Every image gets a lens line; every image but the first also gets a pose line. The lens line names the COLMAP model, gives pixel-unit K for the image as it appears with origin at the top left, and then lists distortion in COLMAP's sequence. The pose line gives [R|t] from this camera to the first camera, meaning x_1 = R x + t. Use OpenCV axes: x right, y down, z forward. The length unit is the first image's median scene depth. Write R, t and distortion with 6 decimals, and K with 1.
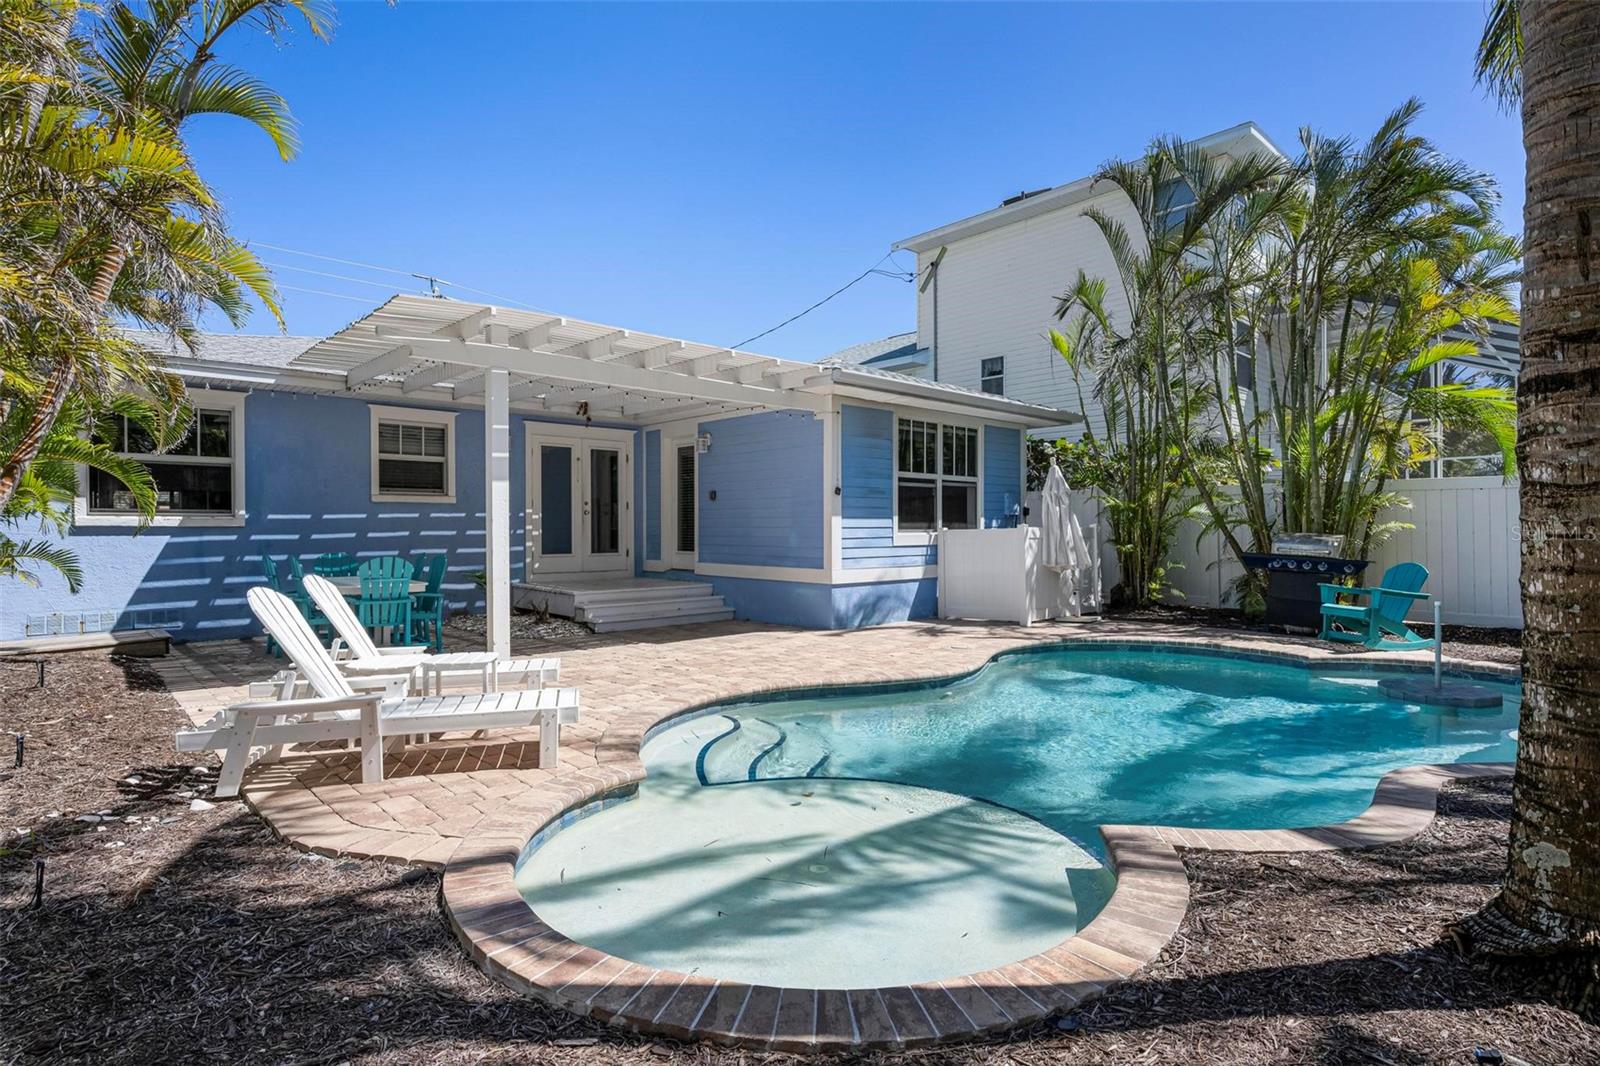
lens RADIAL K [[807.0, 0, 800.0], [0, 807.0, 533.0], [0, 0, 1]] dist [0.003538, 0.000164]
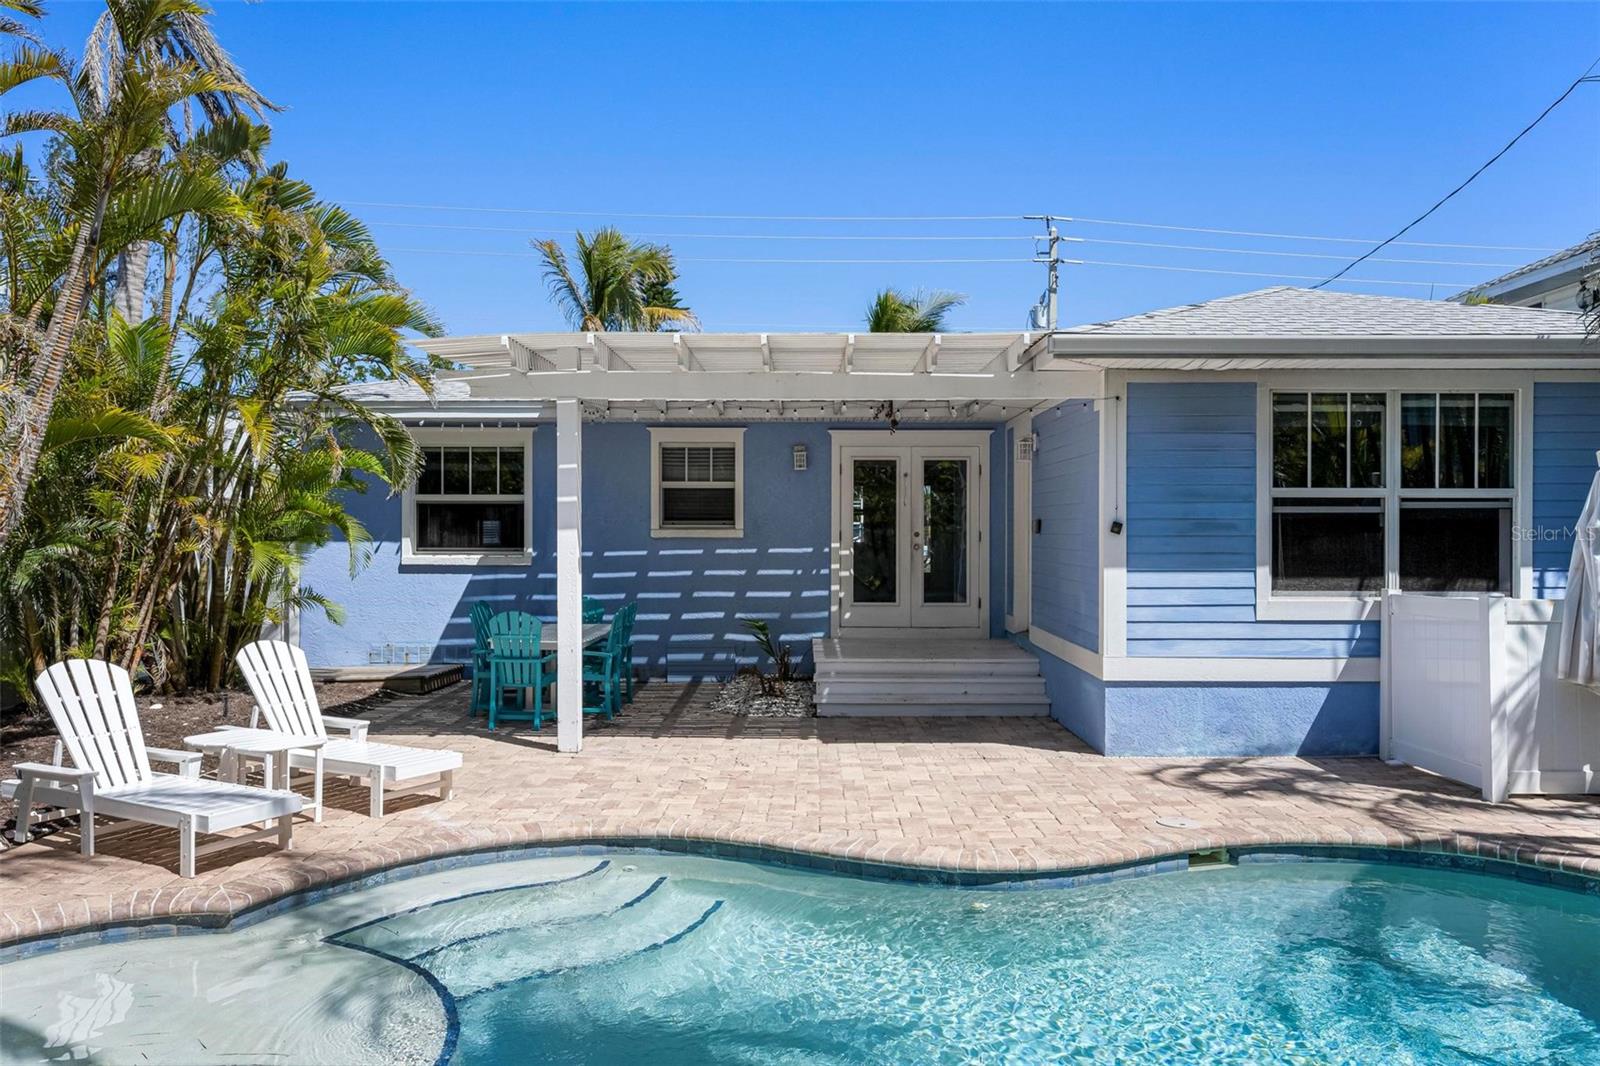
lens RADIAL K [[1125.0, 0, 800.0], [0, 1125.0, 533.0], [0, 0, 1]] dist [-0.000137, 0.000152]
pose [[0.729599, 0.004628, -0.683860, 0.413259], [-0.007416, 0.999972, -0.001145, -0.041142], [0.683835, 0.005907, 0.729613, 0.203591]]
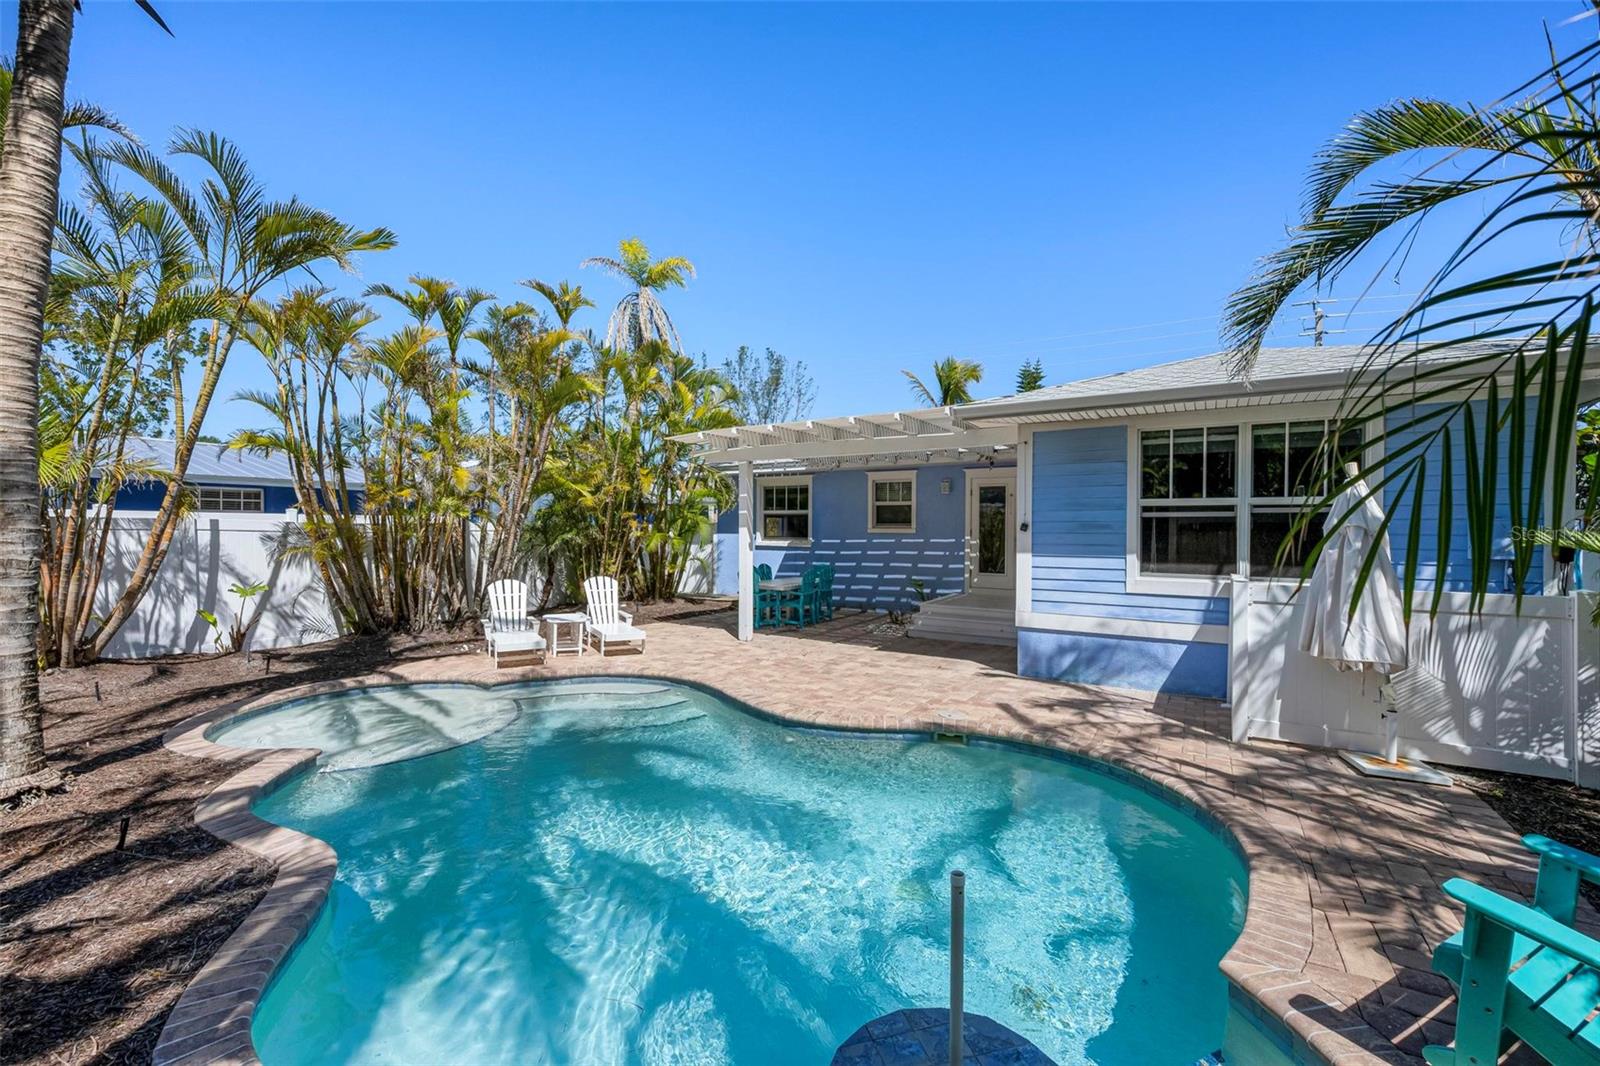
lens RADIAL K [[633.6, 0, 800.0], [0, 633.6, 533.0], [0, 0, 1]] dist [0.000156, -0.000049]
pose [[0.268001, 0.010473, -0.963362, 0.624371], [-0.009935, 0.999918, 0.008107, -0.044433], [0.963368, 0.007398, 0.268083, 0.508581]]
